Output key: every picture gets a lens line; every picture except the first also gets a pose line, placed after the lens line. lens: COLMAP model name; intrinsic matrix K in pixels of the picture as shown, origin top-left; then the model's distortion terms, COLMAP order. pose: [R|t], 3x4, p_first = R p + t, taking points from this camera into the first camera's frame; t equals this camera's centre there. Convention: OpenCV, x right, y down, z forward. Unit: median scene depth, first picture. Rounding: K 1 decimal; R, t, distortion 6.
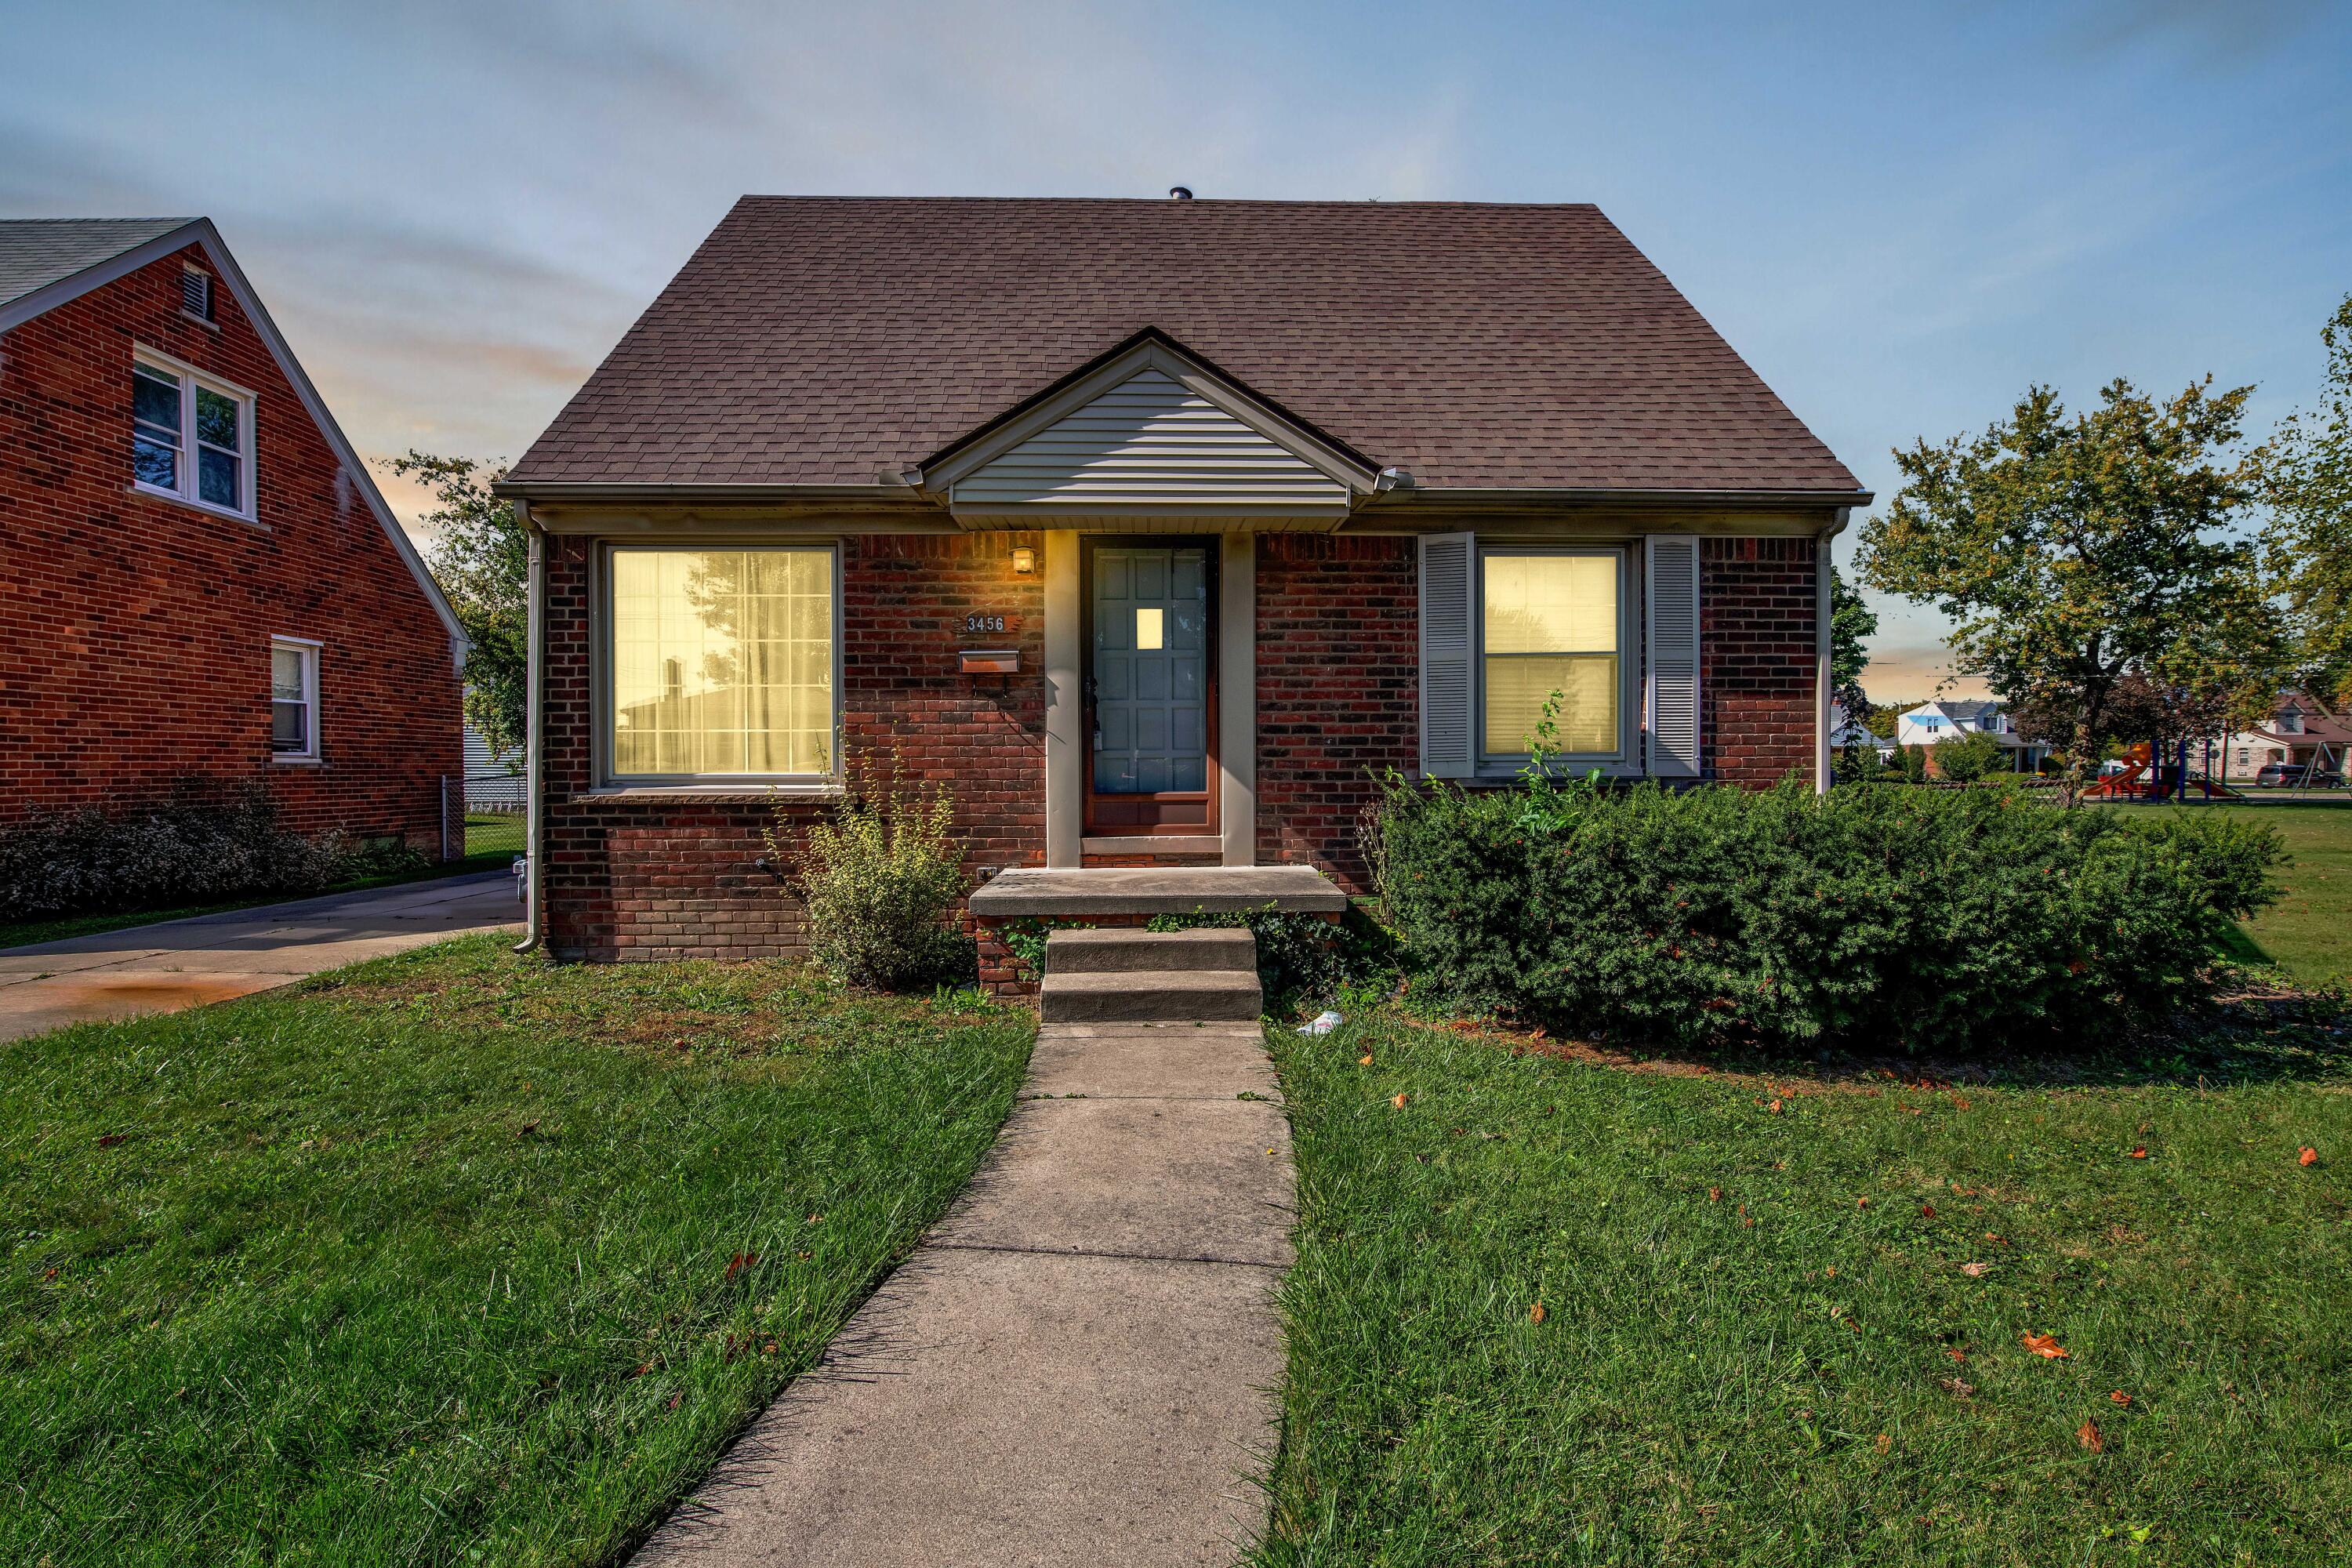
lens RADIAL K [[957.6, 0, 1176.0], [0, 957.6, 784.0], [0, 0, 1]] dist [-0.020841, -0.000106]
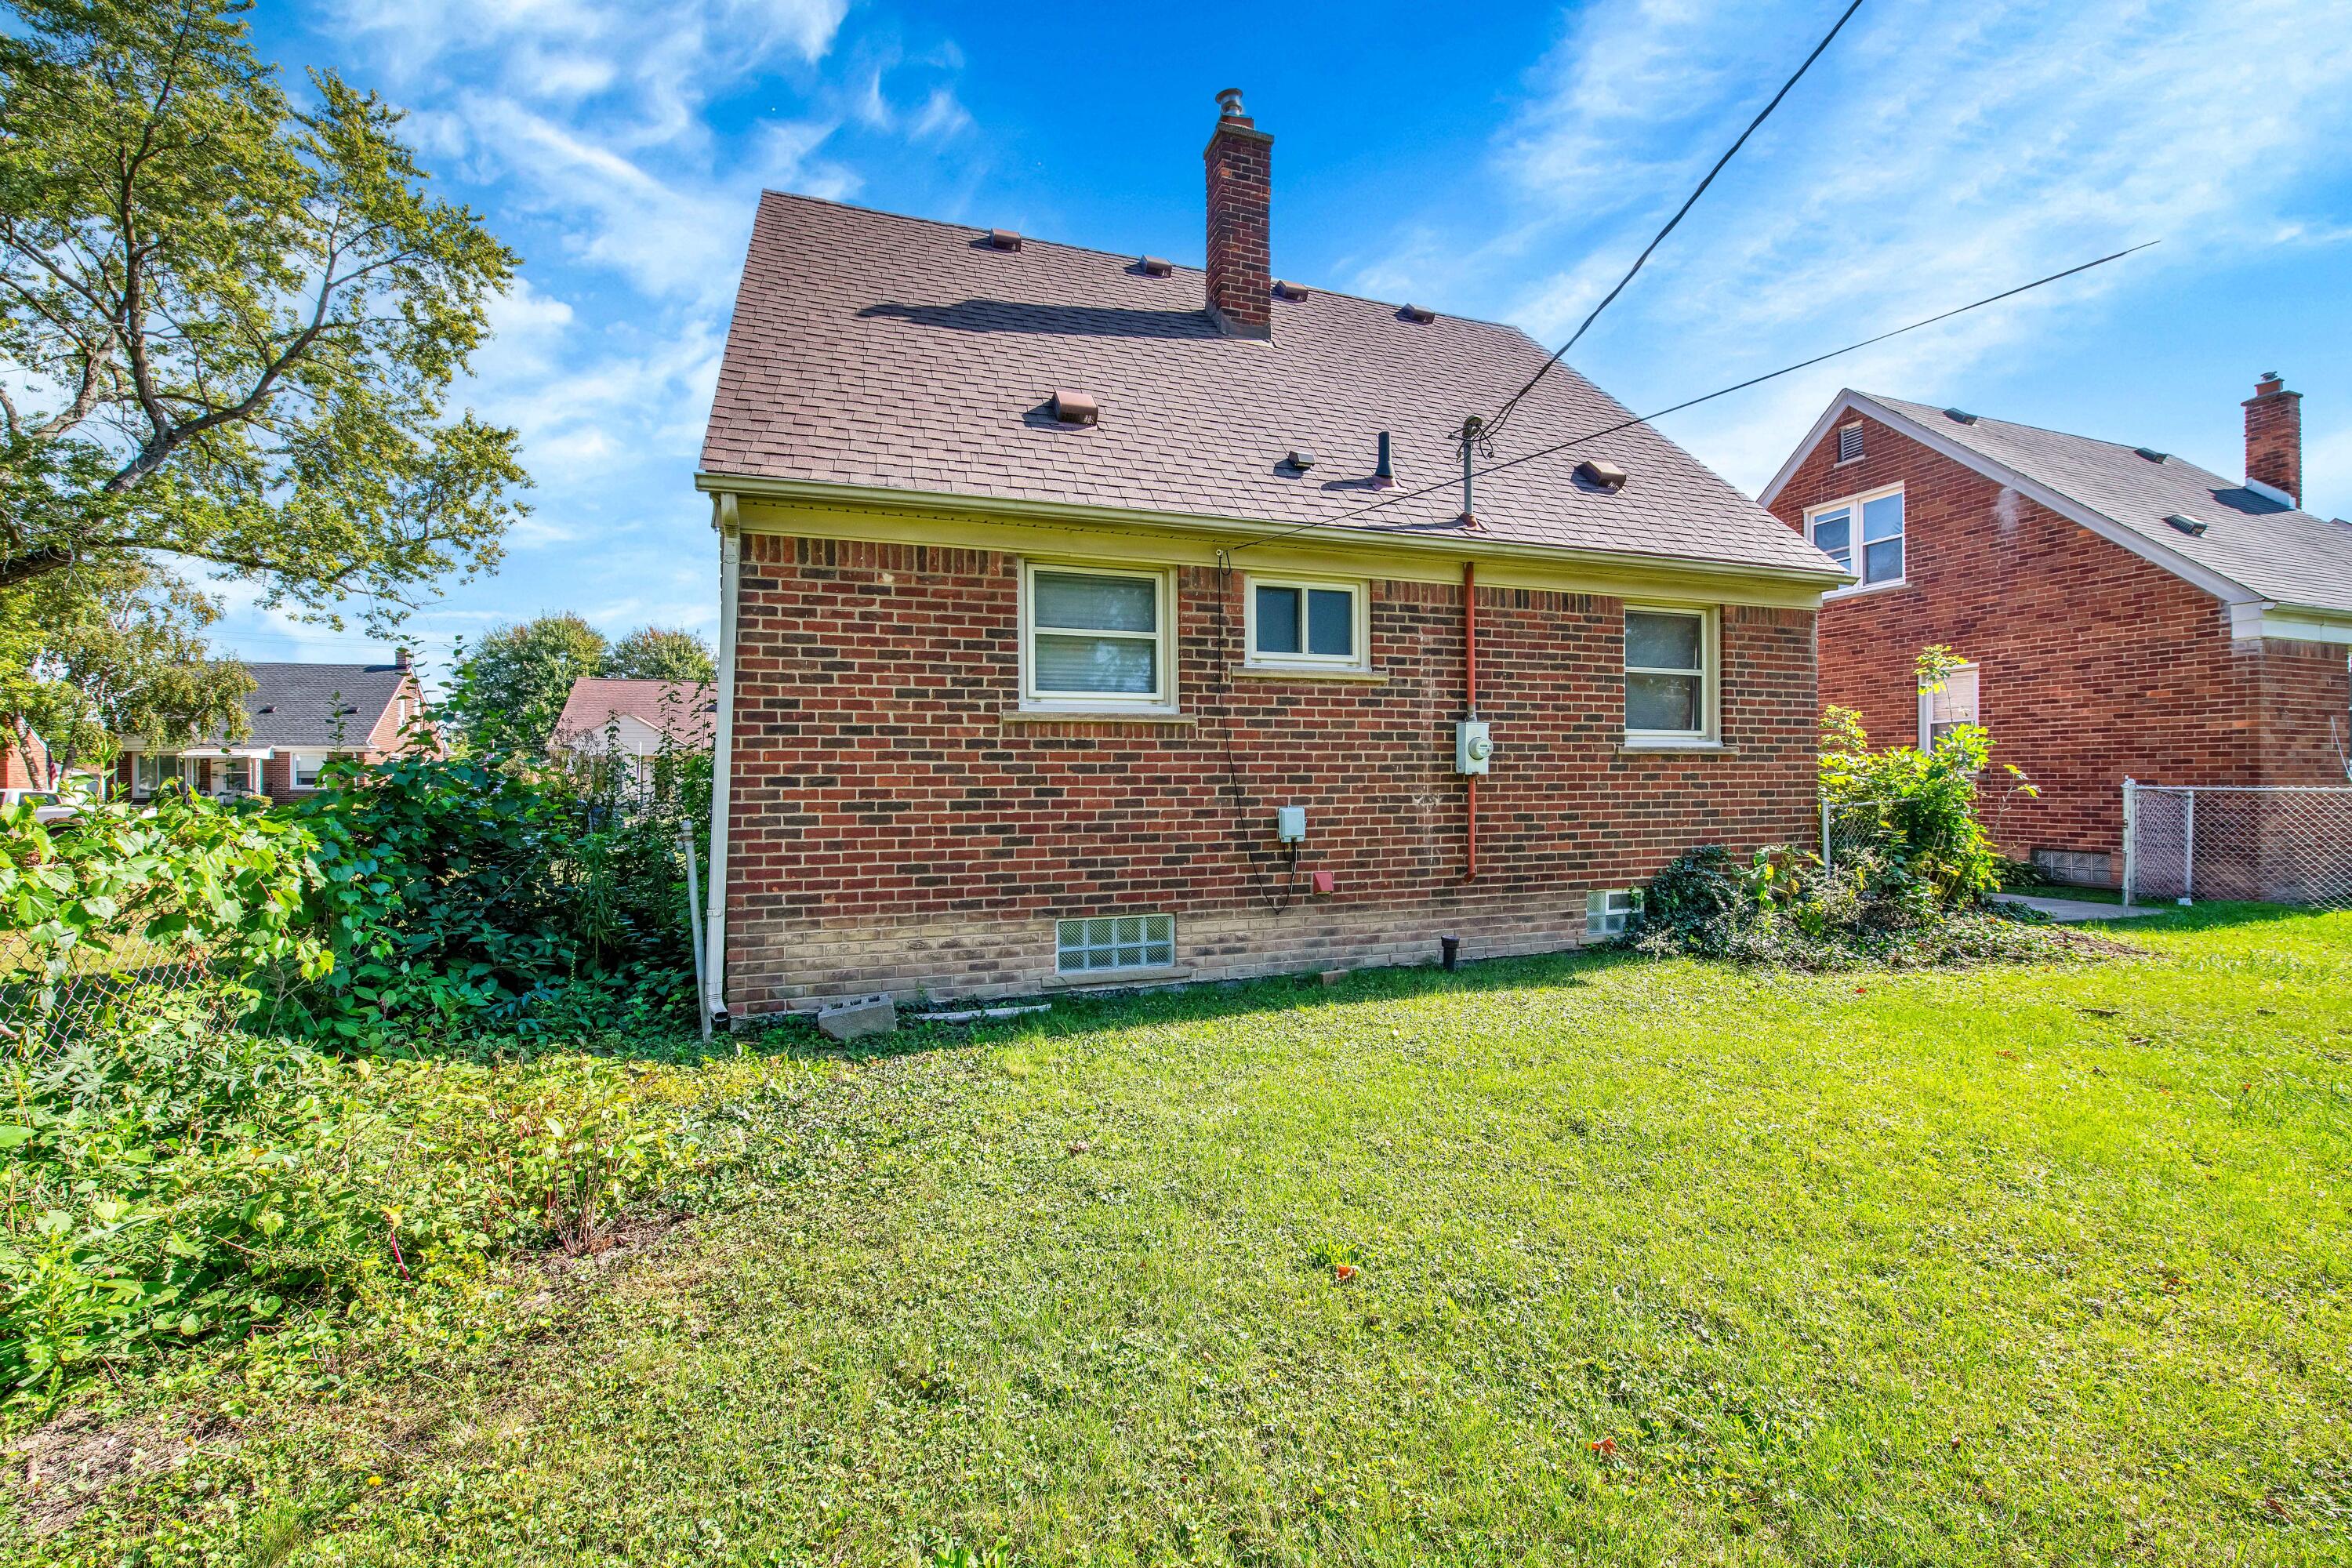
lens RADIAL K [[957.6, 0, 1176.0], [0, 957.6, 784.0], [0, 0, 1]] dist [-0.020841, -0.000106]
pose [[-0.952327, 0.007179, -0.304994, 0.341674], [0.003031, 0.999896, 0.014072, -0.033587], [0.305063, 0.012477, -0.952250, 1.966938]]
